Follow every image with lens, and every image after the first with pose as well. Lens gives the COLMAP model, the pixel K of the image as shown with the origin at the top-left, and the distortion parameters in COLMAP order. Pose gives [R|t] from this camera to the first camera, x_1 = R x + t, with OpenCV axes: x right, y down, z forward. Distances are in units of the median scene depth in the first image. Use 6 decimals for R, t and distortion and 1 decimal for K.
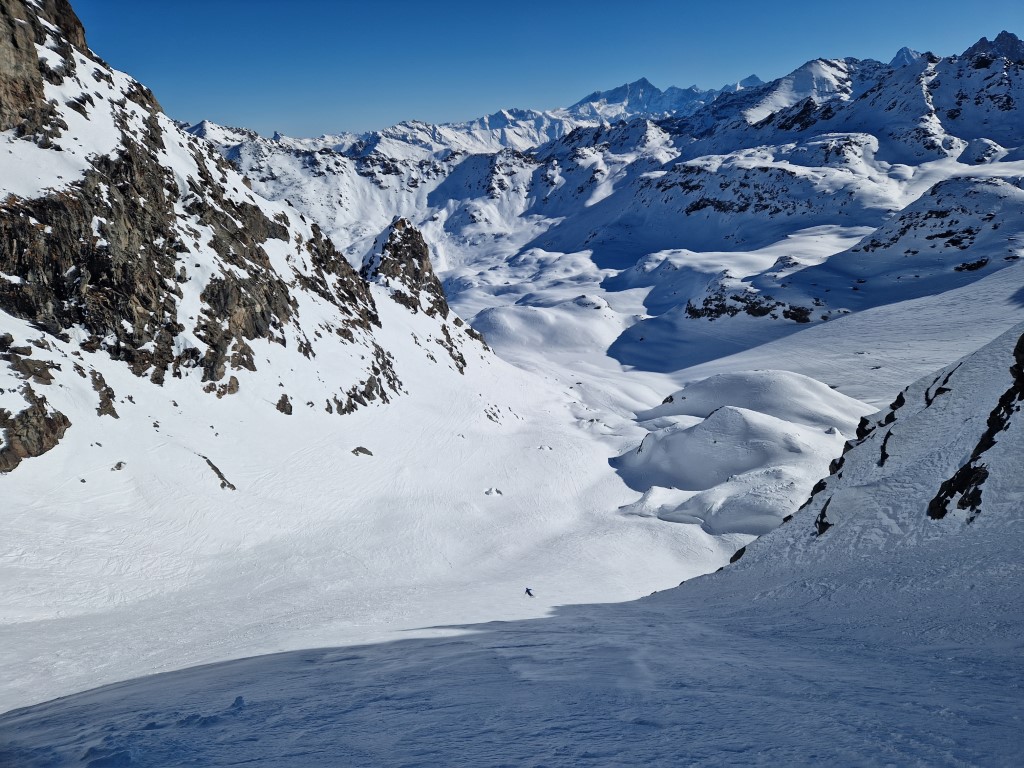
lens RADIAL K [[677.0, 0, 513.2], [0, 677.0, 380.6], [0, 0, 1]] dist [0.095869, -0.076527]
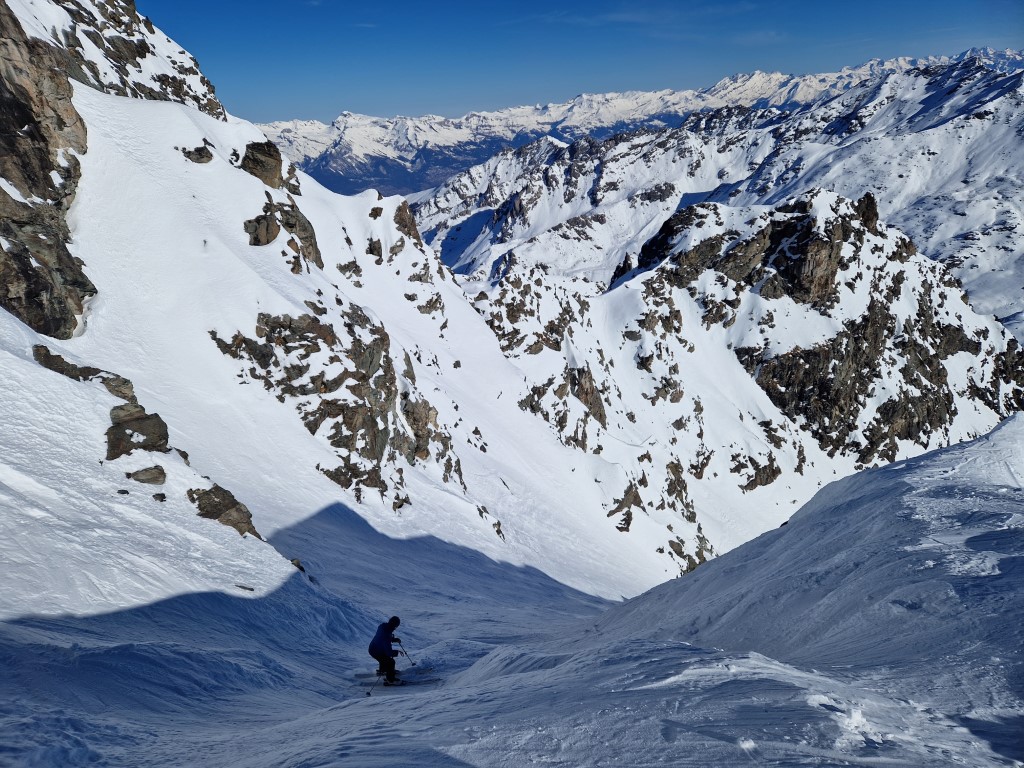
lens RADIAL K [[677.0, 0, 513.2], [0, 677.0, 380.6], [0, 0, 1]] dist [0.095869, -0.076527]
pose [[0.546877, 0.334109, -0.767657, 0.036256], [-0.262352, 0.939127, 0.221839, -0.039056], [0.795045, 0.080078, 0.601241, -0.079119]]
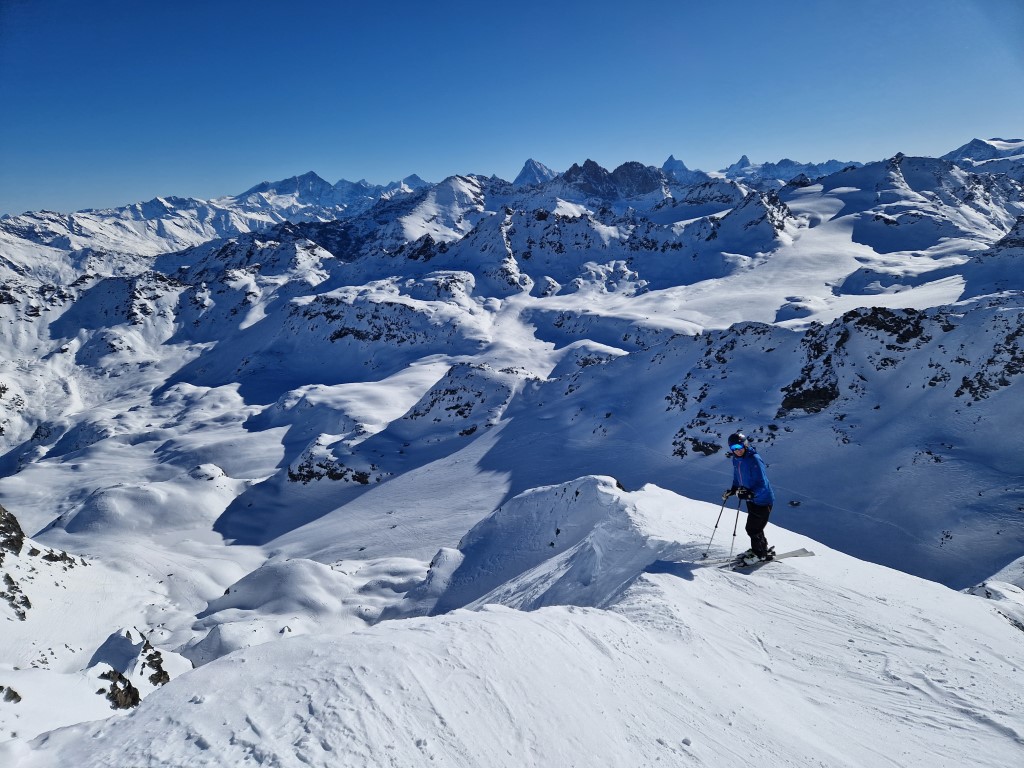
lens RADIAL K [[679.2, 0, 506.0], [0, 679.2, 389.2], [0, 0, 1]] dist [0.098161, -0.084296]
pose [[0.907677, -0.097755, 0.408126, 0.054527], [0.140687, 0.987098, -0.076456, -0.045873], [-0.395386, 0.126815, 0.909719, -0.117796]]
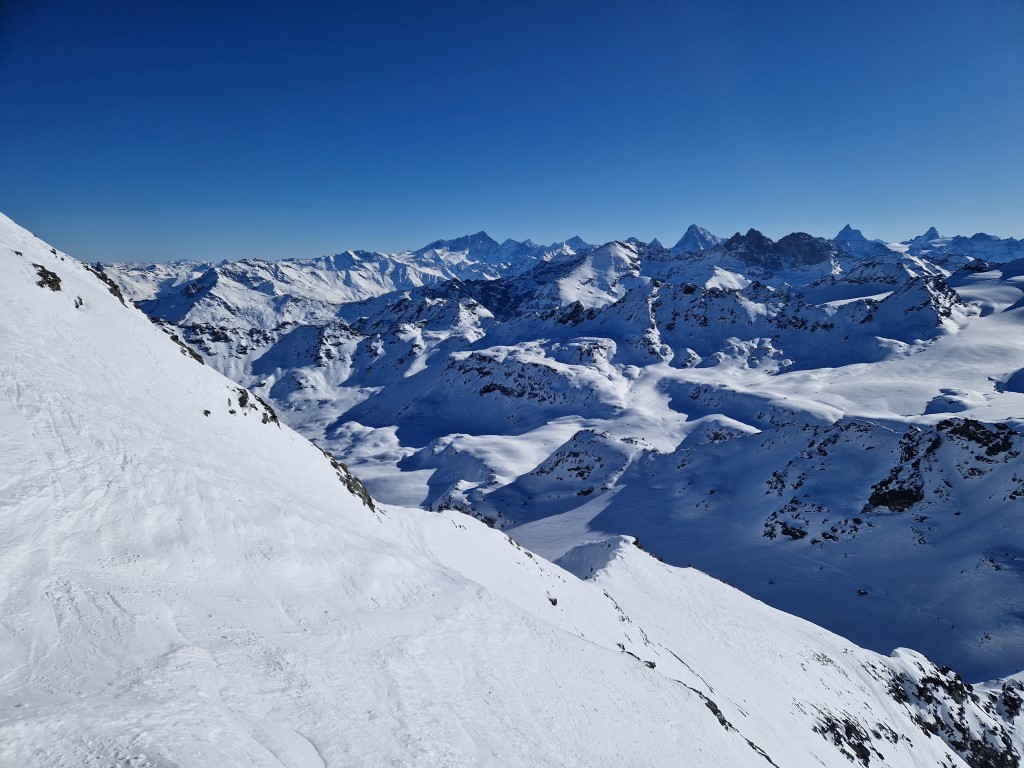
lens RADIAL K [[676.6, 0, 516.7], [0, 676.6, 386.9], [0, 0, 1]] dist [0.100234, -0.081216]
pose [[0.974386, 0.011298, 0.224597, 0.049774], [0.029553, 0.983642, -0.177693, -0.044954], [-0.222931, 0.179780, 0.958113, -0.182613]]
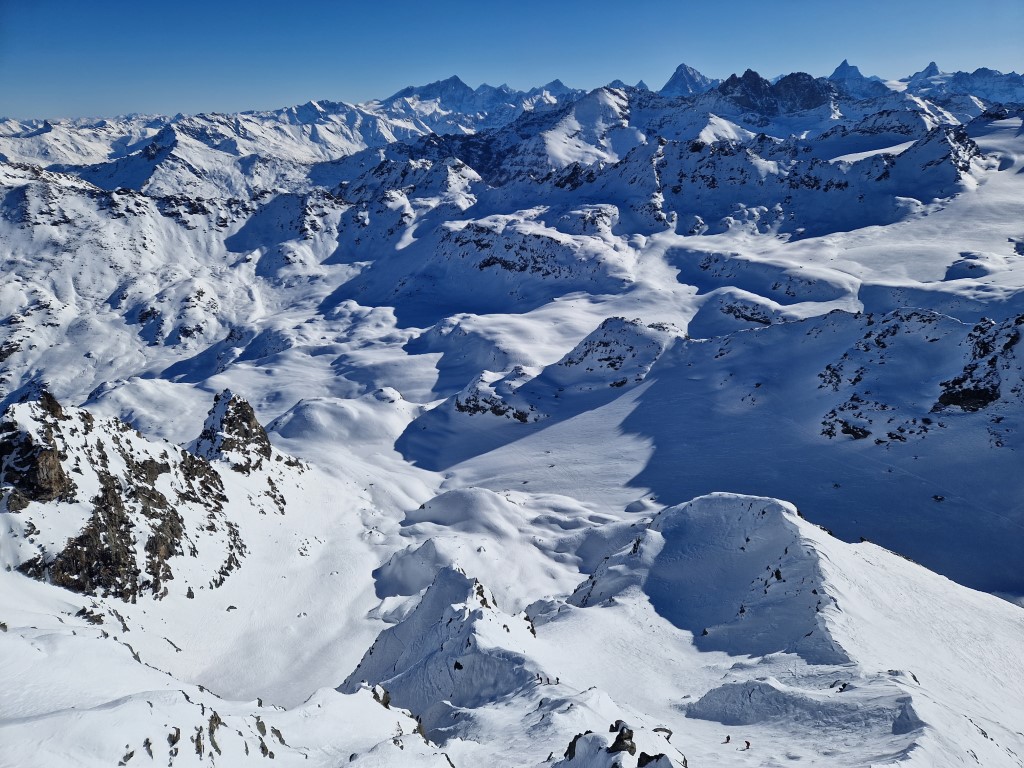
lens RADIAL K [[677.0, 0, 513.2], [0, 677.0, 380.6], [0, 0, 1]] dist [0.095869, -0.076527]
pose [[0.968623, -0.059593, 0.241283, 0.017461], [0.057469, 0.998222, 0.015837, -0.072783], [-0.241797, -0.001474, 0.970326, -0.155854]]
